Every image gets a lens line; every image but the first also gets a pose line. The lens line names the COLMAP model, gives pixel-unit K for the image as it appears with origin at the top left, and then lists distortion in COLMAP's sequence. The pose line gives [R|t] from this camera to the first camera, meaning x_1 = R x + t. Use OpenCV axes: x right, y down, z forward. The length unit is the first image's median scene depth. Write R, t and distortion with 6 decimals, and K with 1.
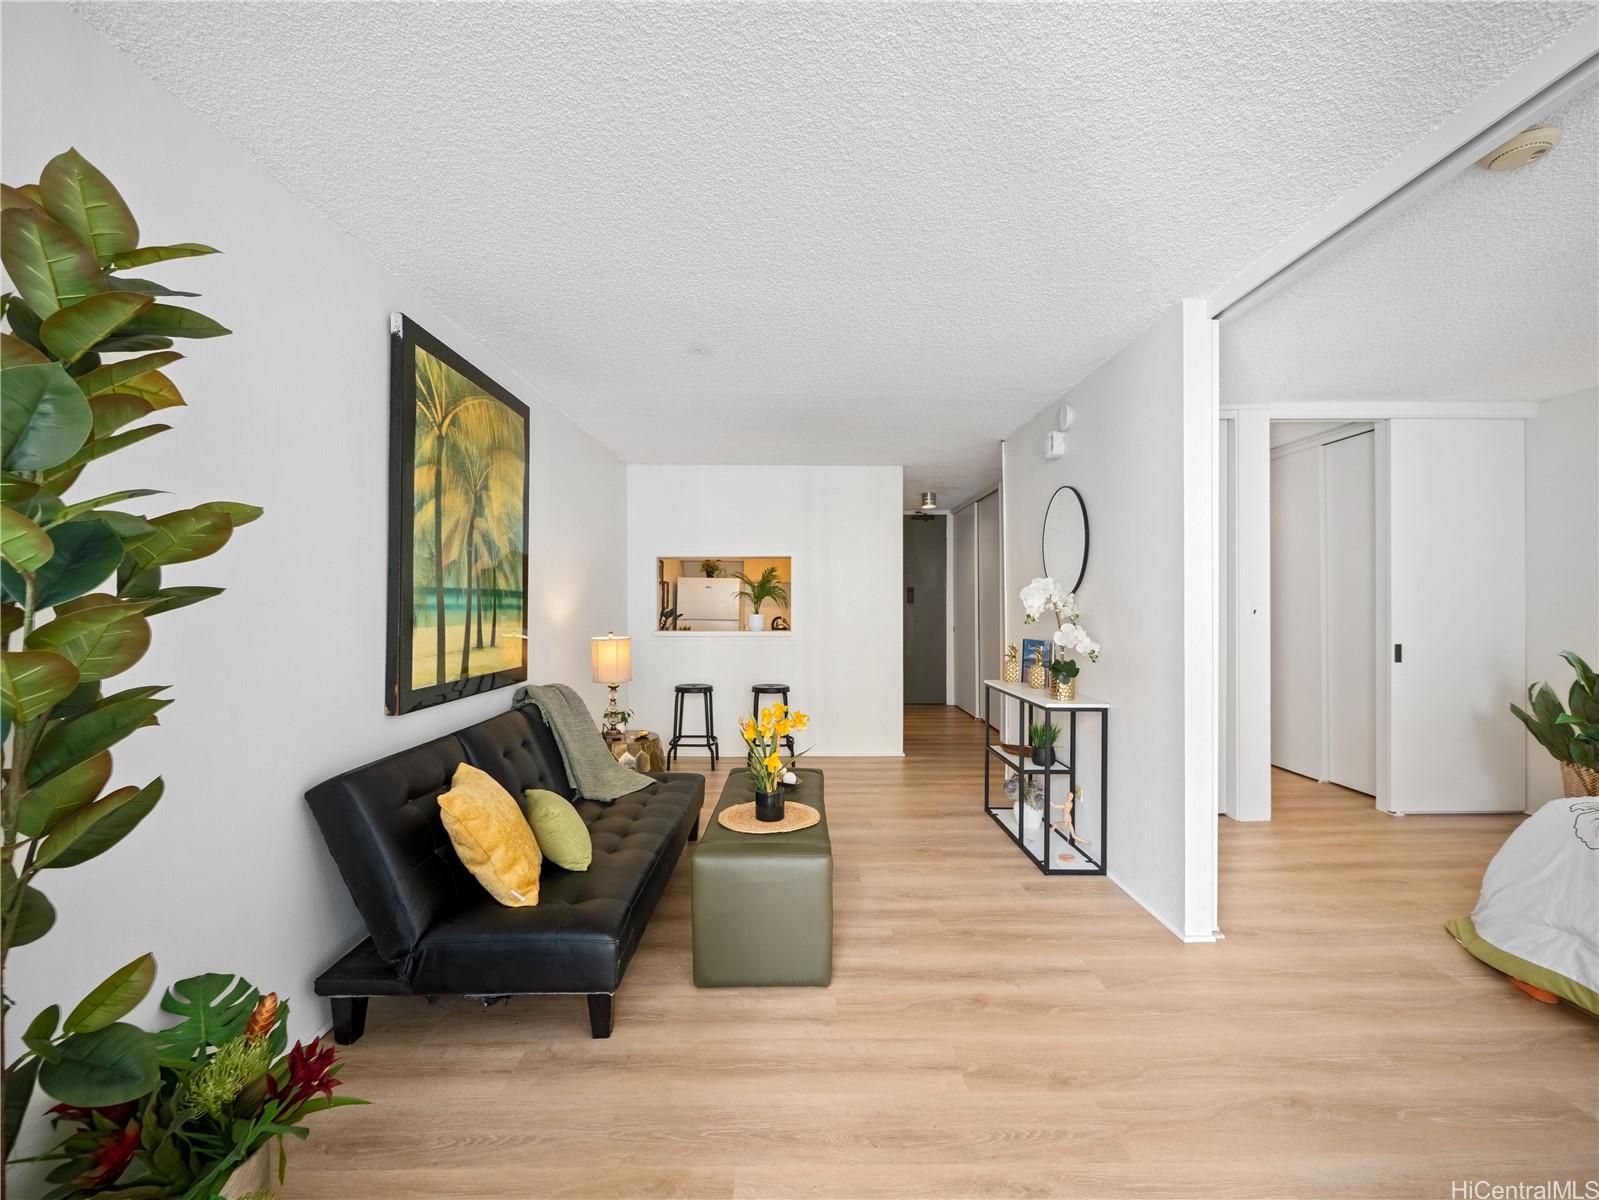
lens RADIAL K [[656.1, 0, 799.5], [0, 656.1, 600.0], [0, 0, 1]] dist [-0.007721, 0.000126]
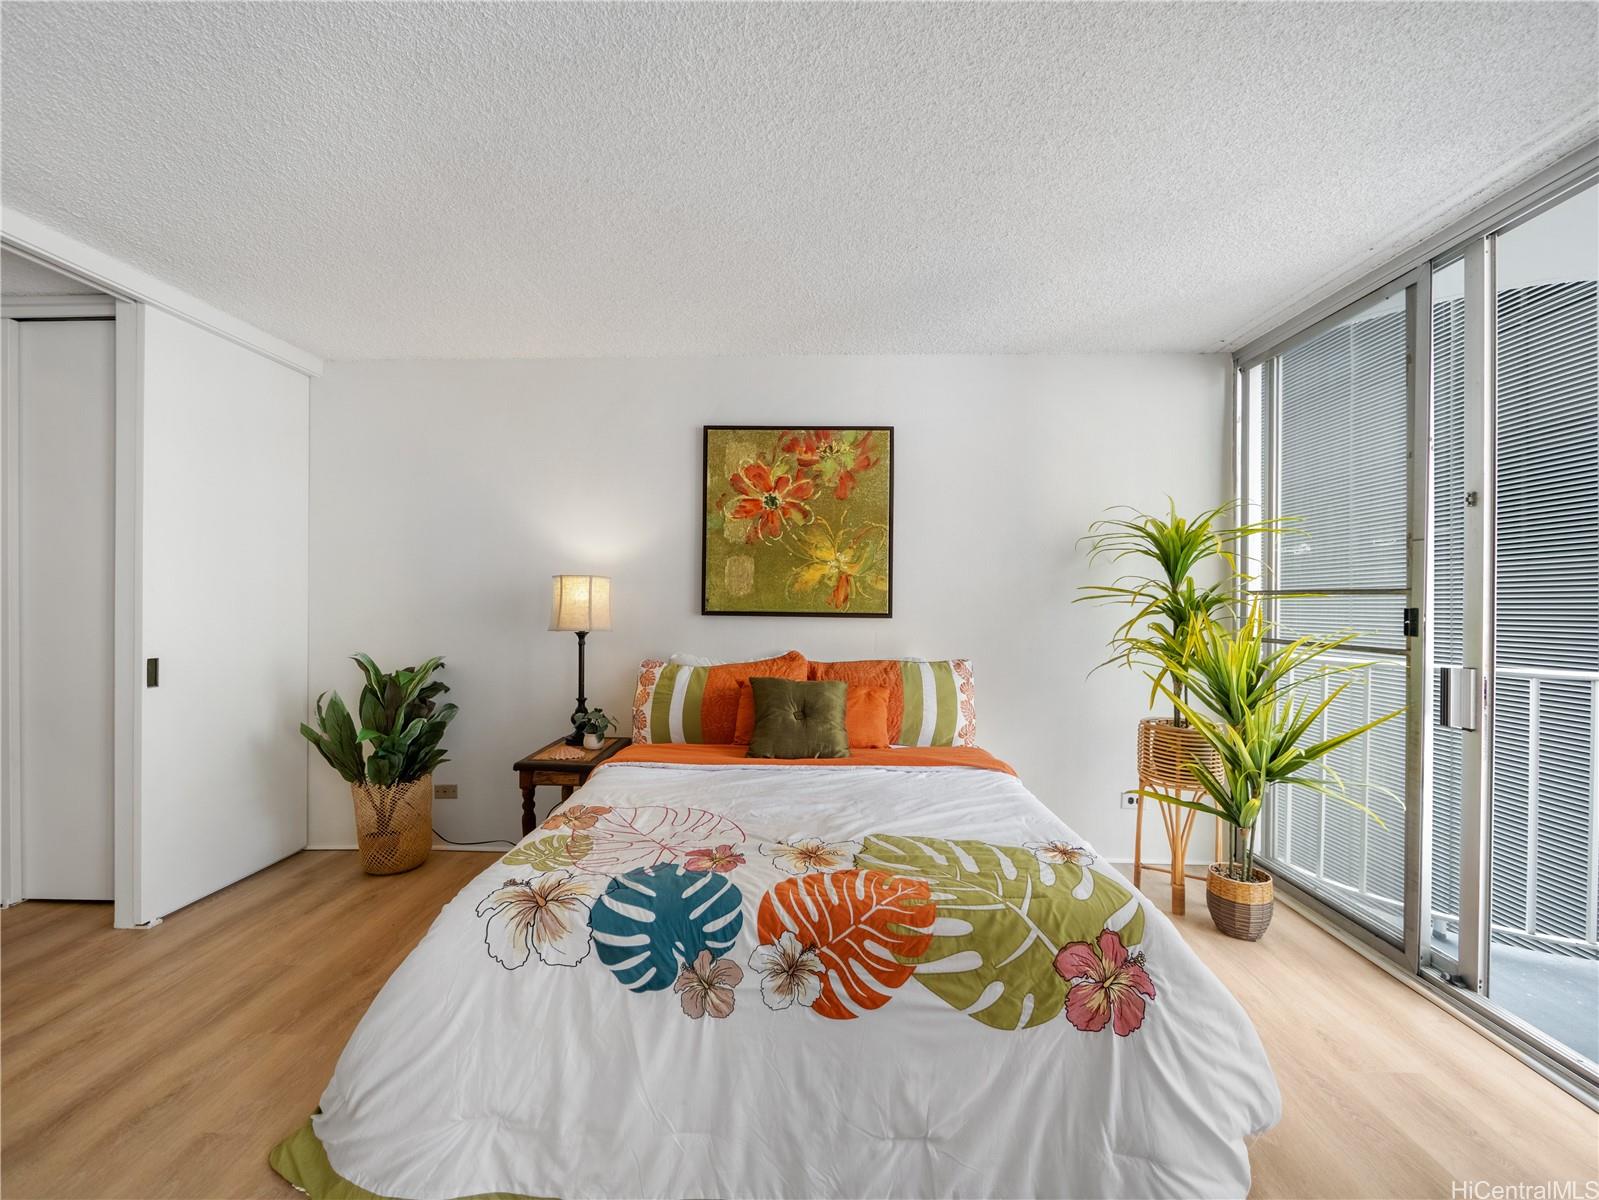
lens RADIAL K [[658.9, 0, 797.8], [0, 658.9, 607.8], [0, 0, 1]] dist [-0.008008, 0.000053]
pose [[0.022160, -0.002298, 0.999752, 0.324346], [-0.008861, 0.999958, 0.002495, 0.012564], [-0.999715, -0.008914, 0.022139, 0.392907]]
